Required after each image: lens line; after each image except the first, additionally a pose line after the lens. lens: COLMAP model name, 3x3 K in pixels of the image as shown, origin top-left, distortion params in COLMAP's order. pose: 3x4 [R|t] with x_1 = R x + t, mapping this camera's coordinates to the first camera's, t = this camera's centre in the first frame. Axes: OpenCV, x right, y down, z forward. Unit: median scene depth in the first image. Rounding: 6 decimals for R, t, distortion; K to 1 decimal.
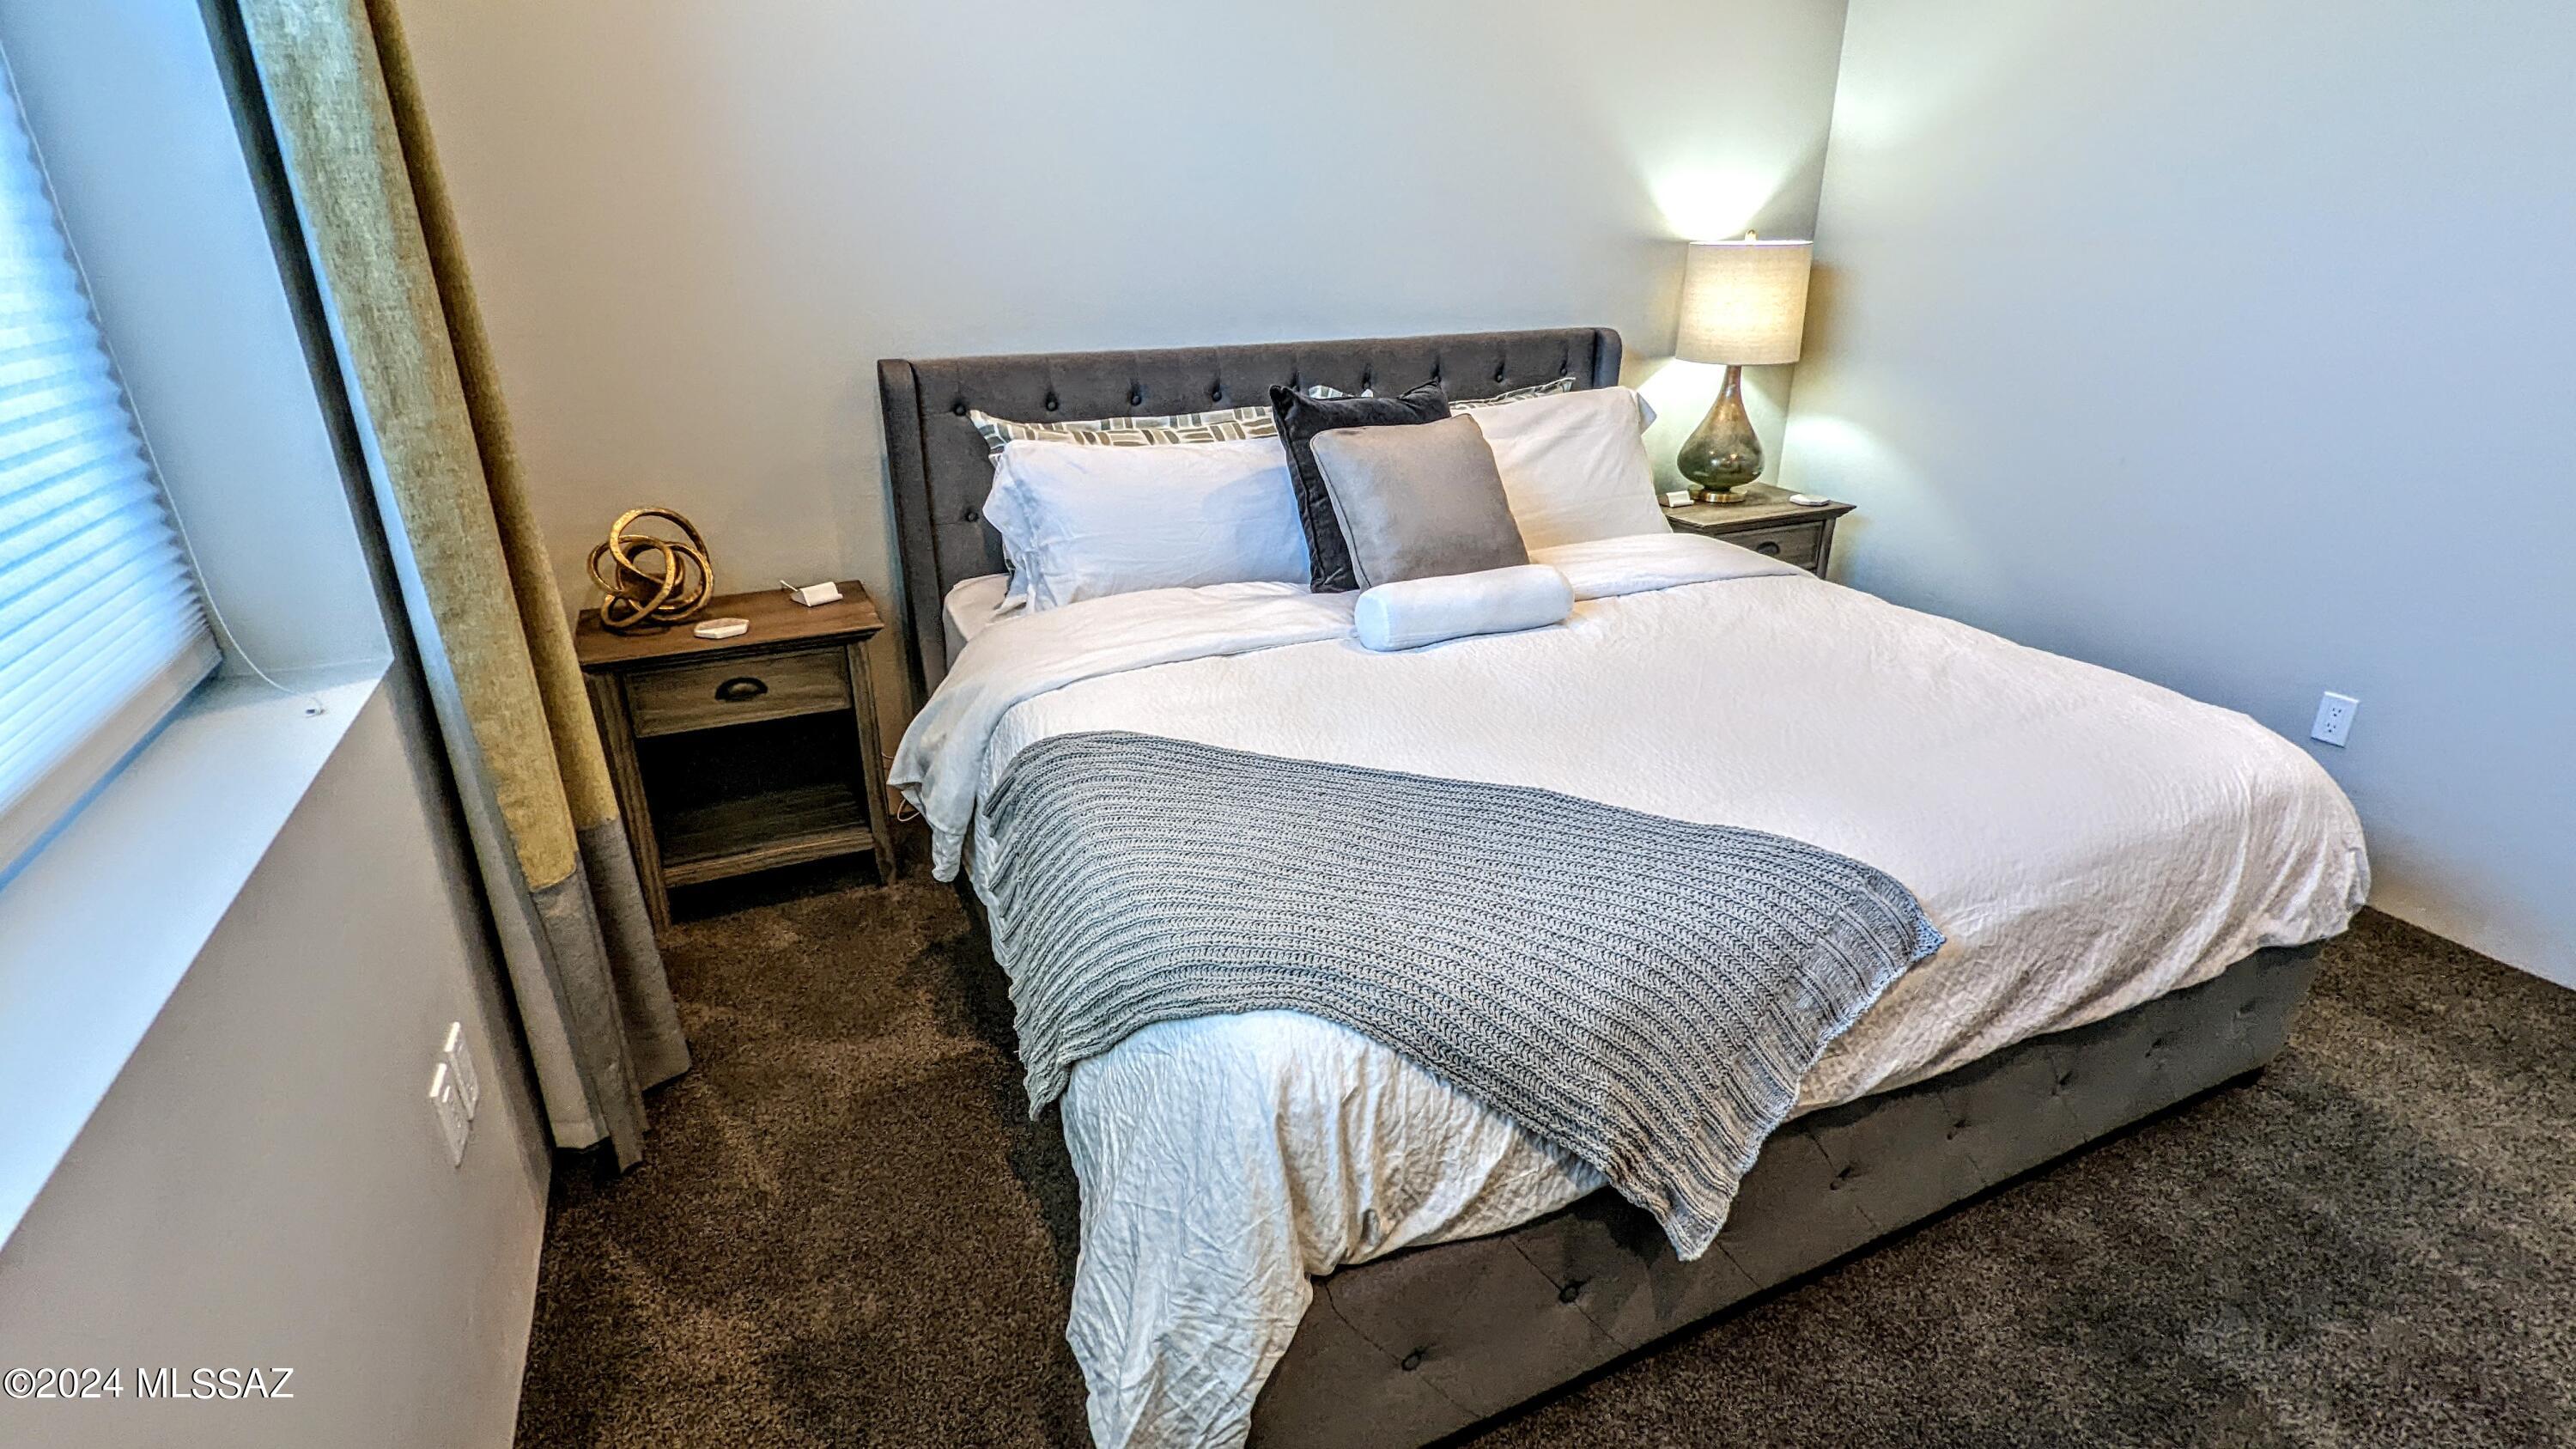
lens RADIAL K [[1217.4, 0, 1280.9], [0, 1217.4, 733.9], [0, 0, 1]] dist [-0.001602, -0.000011]
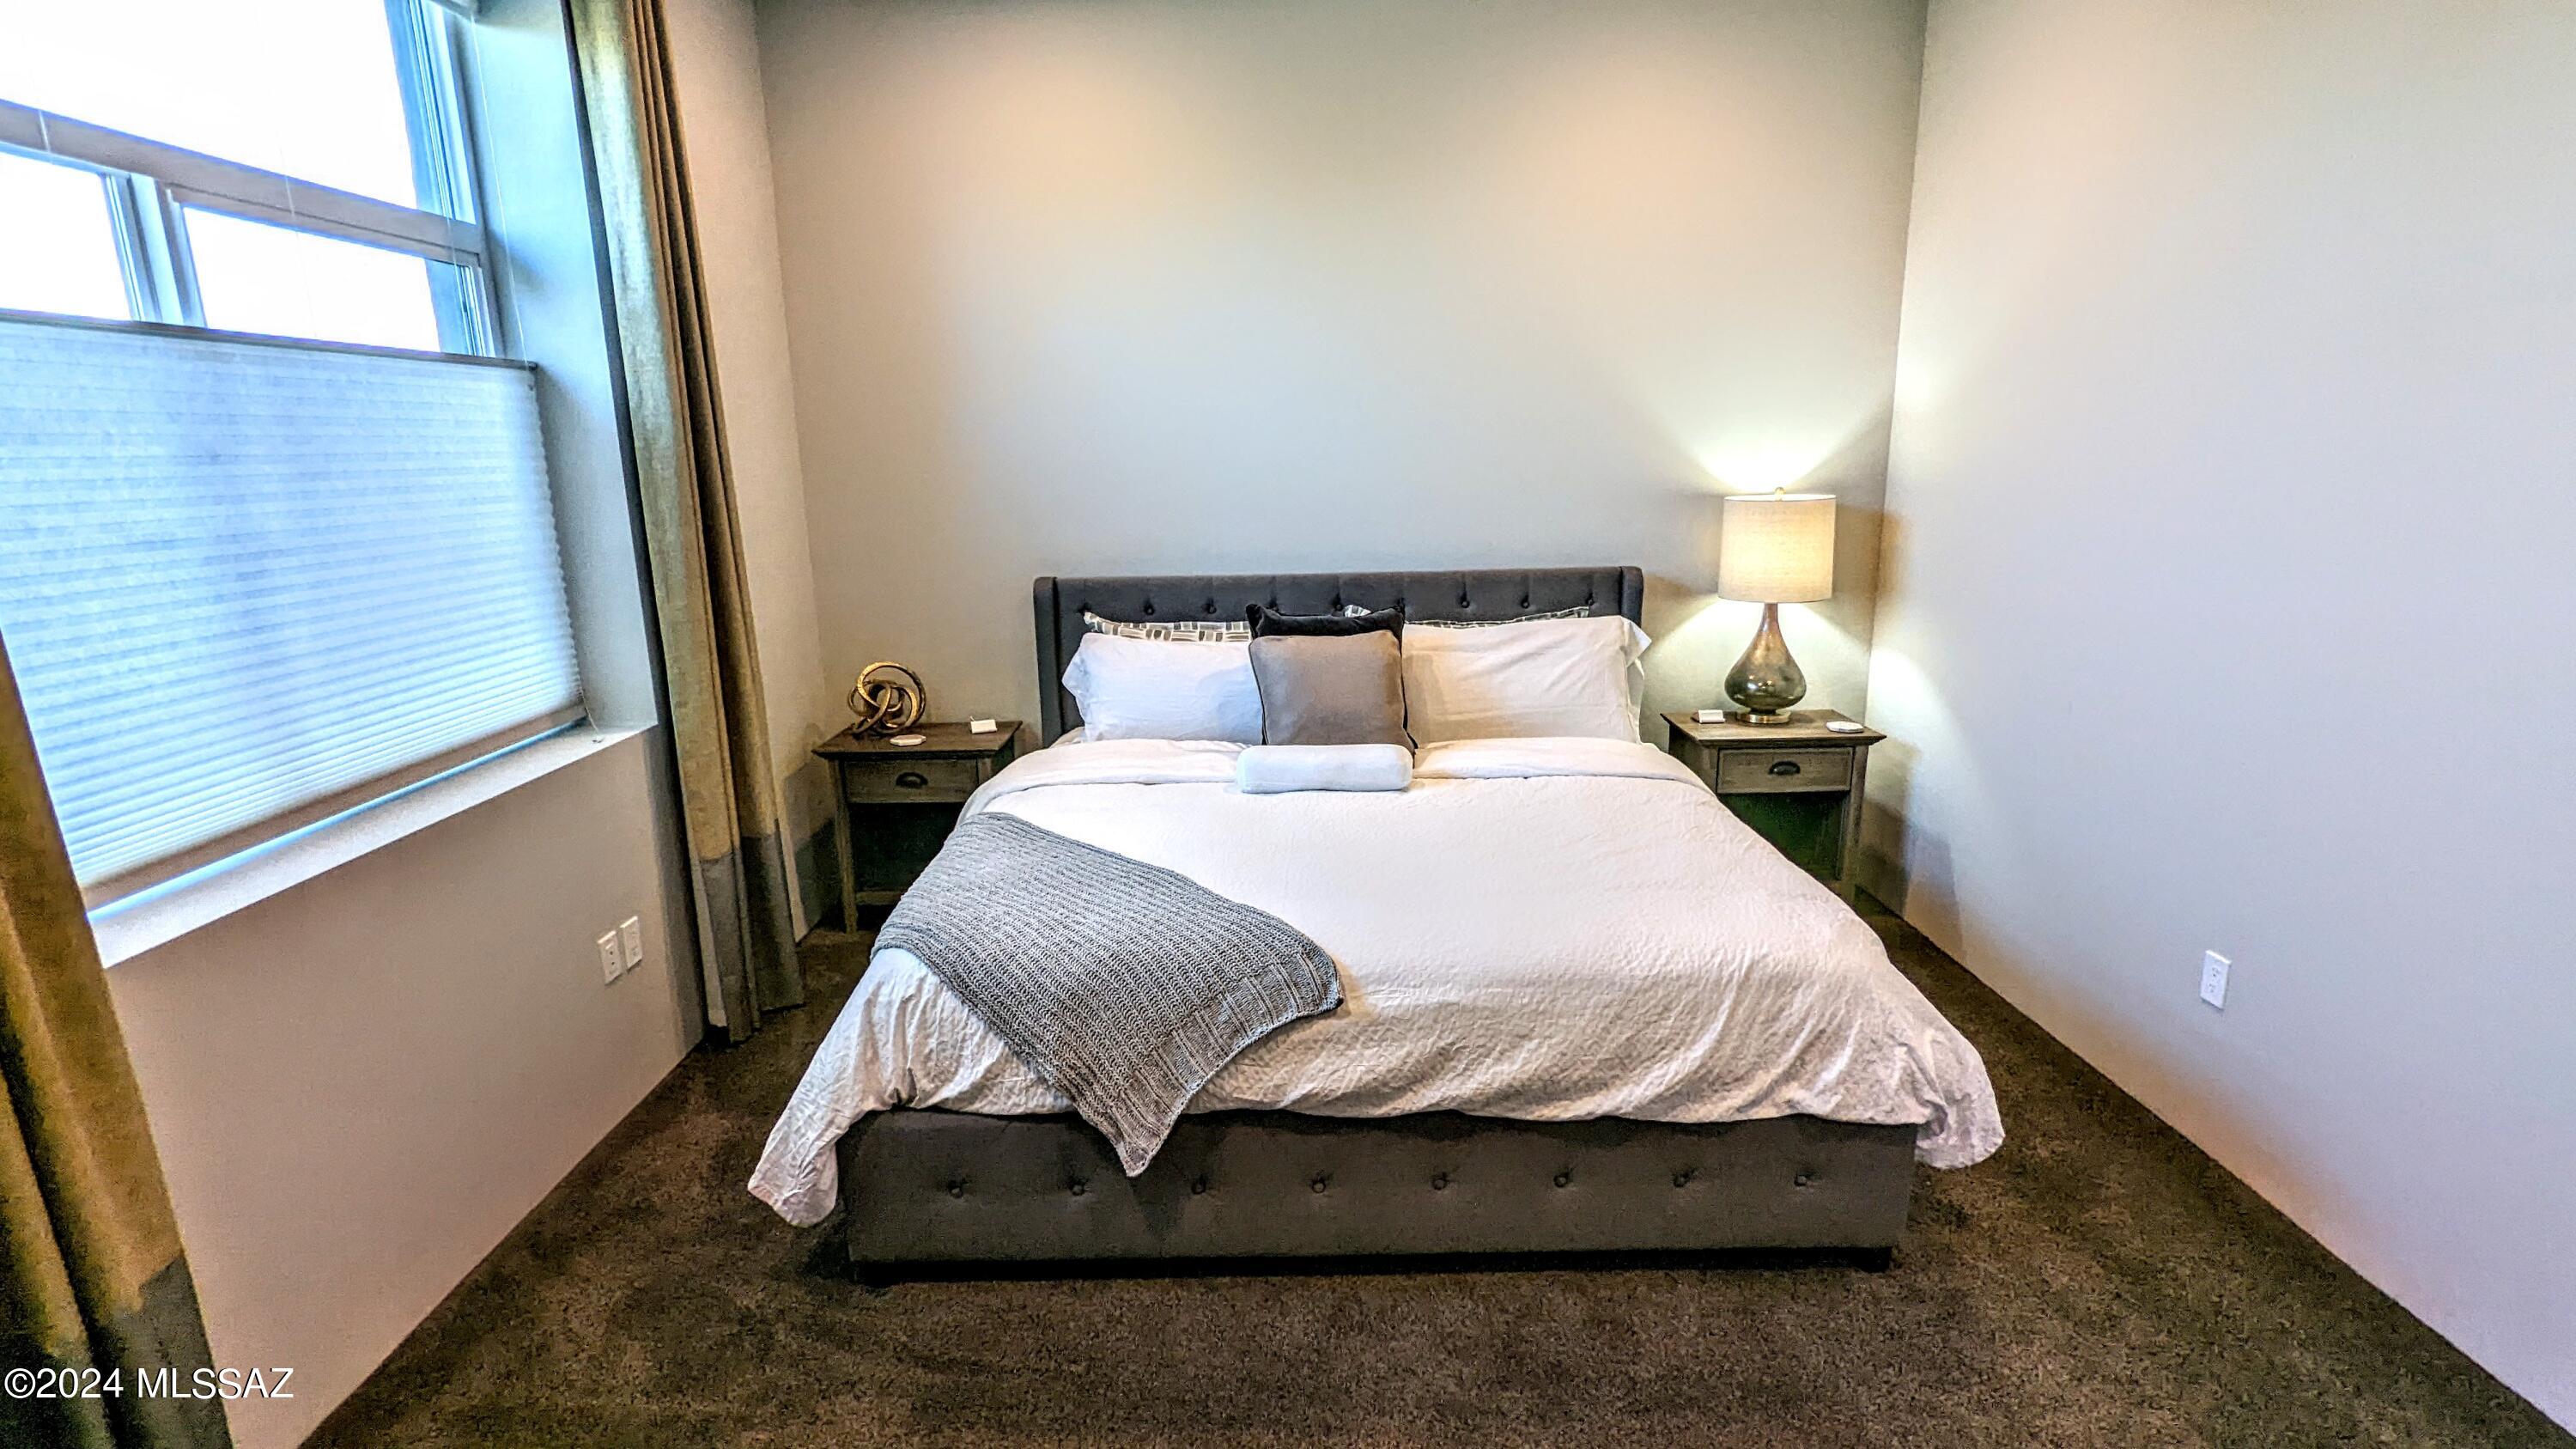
lens RADIAL K [[1217.4, 0, 1280.9], [0, 1217.4, 733.9], [0, 0, 1]] dist [-0.001602, -0.000011]
pose [[0.906396, 0.084053, -0.413982, 0.805272], [-0.149539, 0.980389, -0.128356, 0.044556], [0.395075, 0.178248, 0.901190, -0.286049]]
